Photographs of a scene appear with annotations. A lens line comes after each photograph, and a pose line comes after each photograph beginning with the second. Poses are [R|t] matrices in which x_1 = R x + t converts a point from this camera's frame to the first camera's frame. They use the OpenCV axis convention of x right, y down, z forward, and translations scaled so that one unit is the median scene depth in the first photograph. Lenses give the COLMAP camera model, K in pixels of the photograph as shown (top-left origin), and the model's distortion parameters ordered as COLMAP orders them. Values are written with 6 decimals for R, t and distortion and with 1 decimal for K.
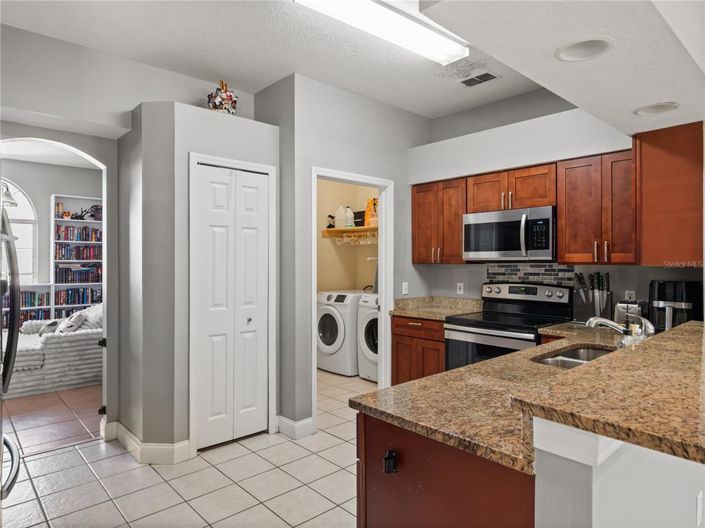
lens RADIAL K [[452.8, 0, 349.9], [0, 452.8, 261.3], [0, 0, 1]] dist [-0.009735, -0.004048]
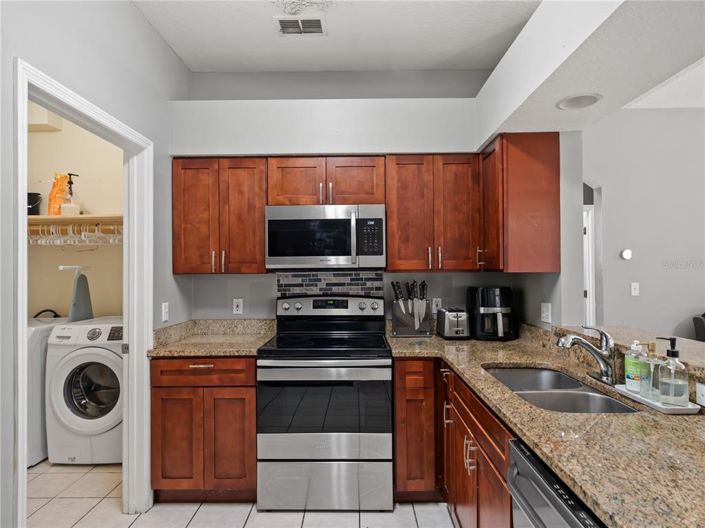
lens RADIAL K [[411.3, 0, 354.6], [0, 411.3, 267.4], [0, 0, 1]] dist [0.002760, -0.004782]
pose [[0.678402, 0.000831, 0.734690, -0.136179], [0.007547, 0.999939, -0.008099, 0.002675], [-0.734652, 0.011039, 0.678355, 0.419458]]
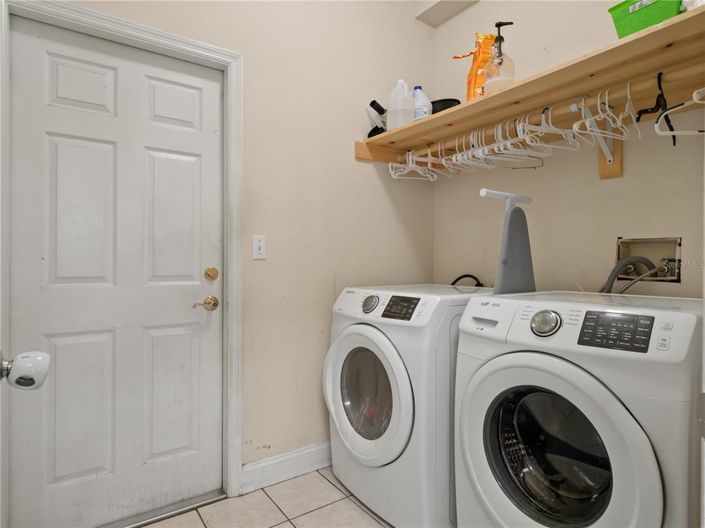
lens RADIAL K [[411.3, 0, 347.8], [0, 411.3, 261.4], [0, 0, 1]] dist [0.002760, -0.004782]
pose [[0.990941, 0.003870, -0.134240, -0.024574], [-0.003618, 0.999991, 0.002119, 0.062040], [0.134247, -0.001614, 0.990947, 0.906420]]
